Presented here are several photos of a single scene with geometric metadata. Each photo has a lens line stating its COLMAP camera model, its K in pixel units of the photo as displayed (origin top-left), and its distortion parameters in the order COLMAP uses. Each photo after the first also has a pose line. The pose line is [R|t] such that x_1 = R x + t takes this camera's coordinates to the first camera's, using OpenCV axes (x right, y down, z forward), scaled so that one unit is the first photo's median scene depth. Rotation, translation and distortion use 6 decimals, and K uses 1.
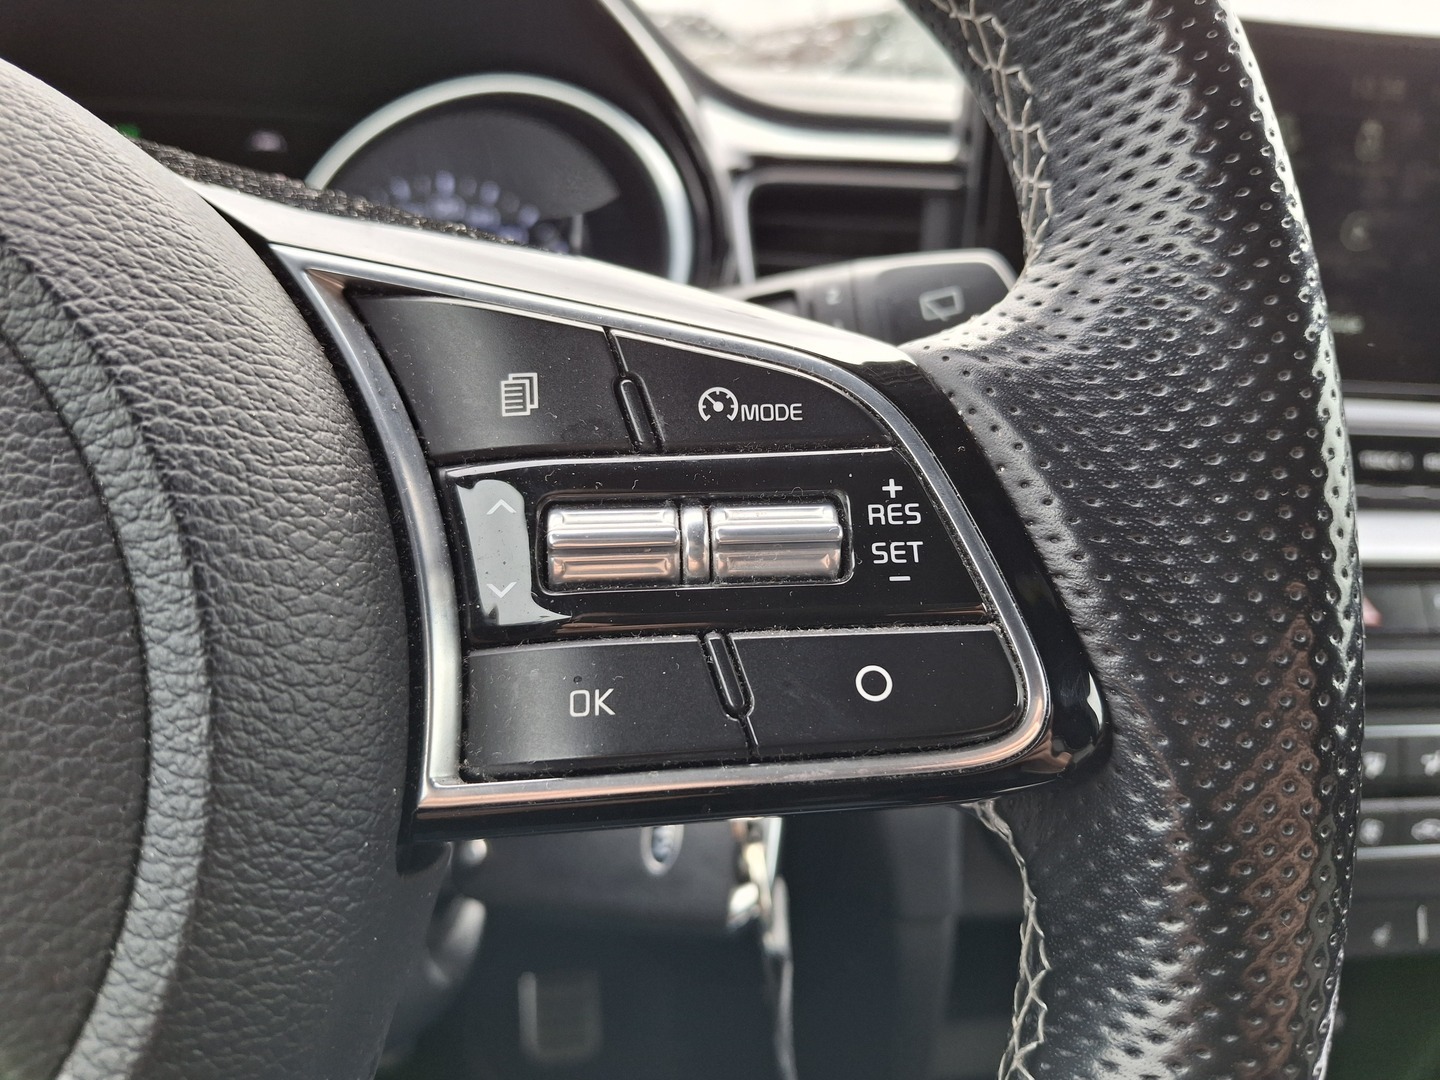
lens RADIAL K [[1155.5, 0, 690.8], [0, 1155.5, 543.9], [0, 0, 1]] dist [0.138230, -0.408527]
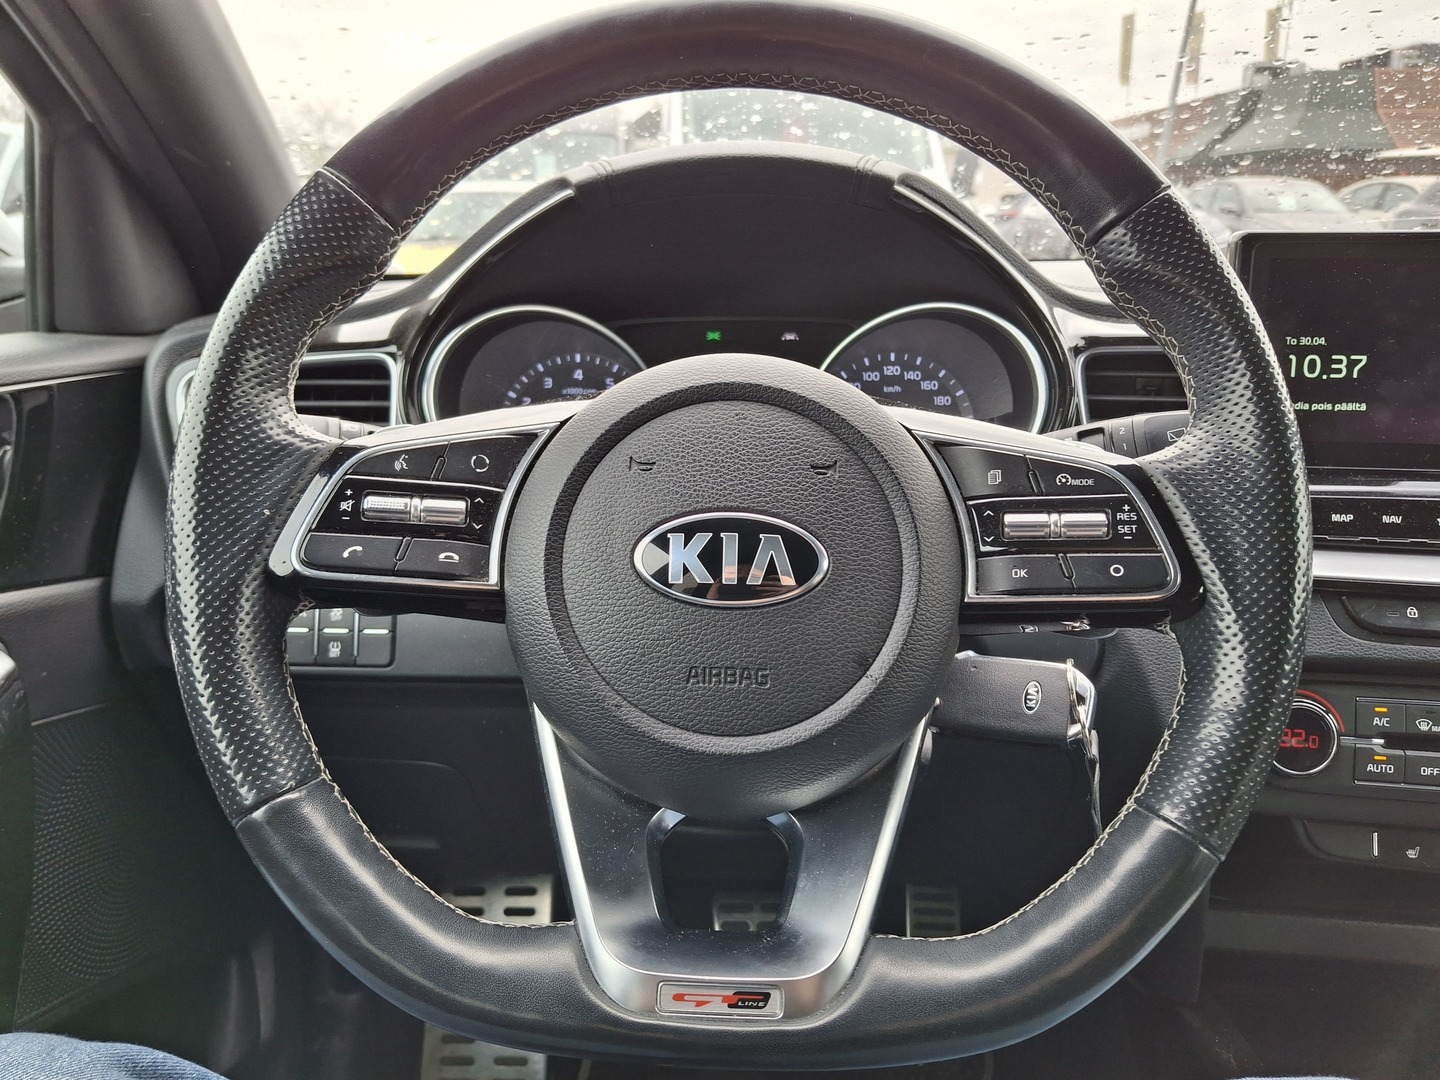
lens RADIAL K [[1104.8, 0, 655.9], [0, 1104.8, 540.9], [0, 0, 1]] dist [0.000659, 0.000854]
pose [[0.946116, 0.014522, -0.323503, -0.050405], [-0.037797, 0.997118, -0.065780, 0.281977], [0.321615, 0.074463, 0.943938, -2.151924]]
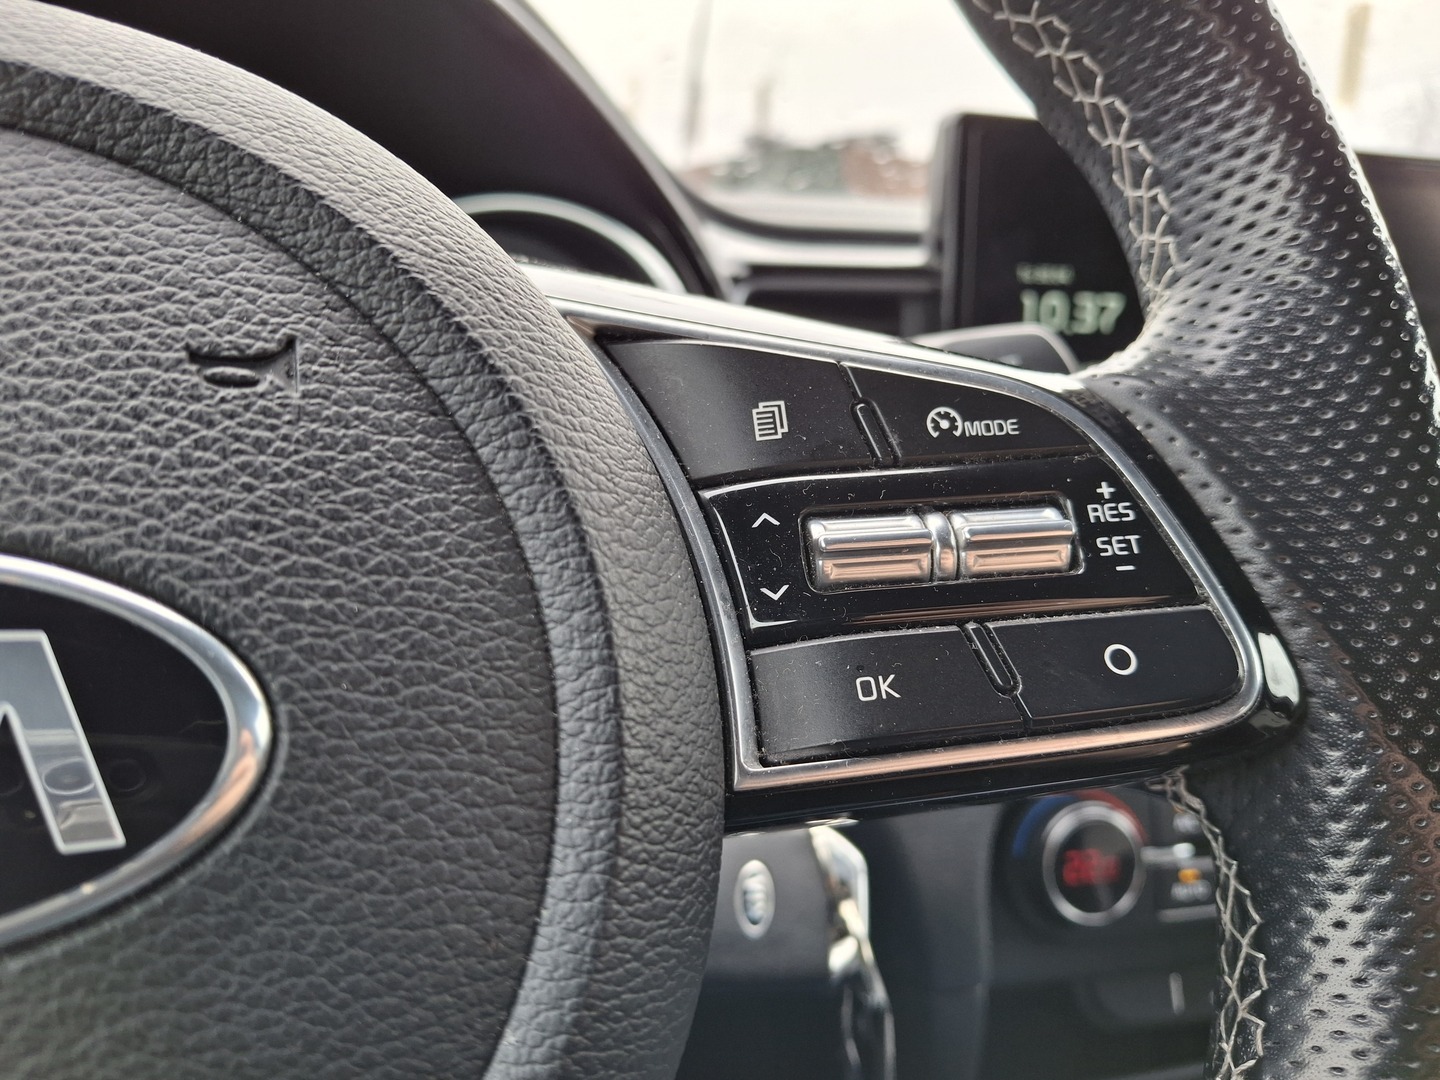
lens RADIAL K [[1155.5, 0, 690.8], [0, 1155.5, 543.9], [0, 0, 1]] dist [0.138230, -0.408527]
pose [[0.994125, -0.043298, 0.099205, -0.356532], [0.054102, 0.992575, -0.108940, 0.110593], [-0.093751, 0.113667, 0.989086, -0.072411]]
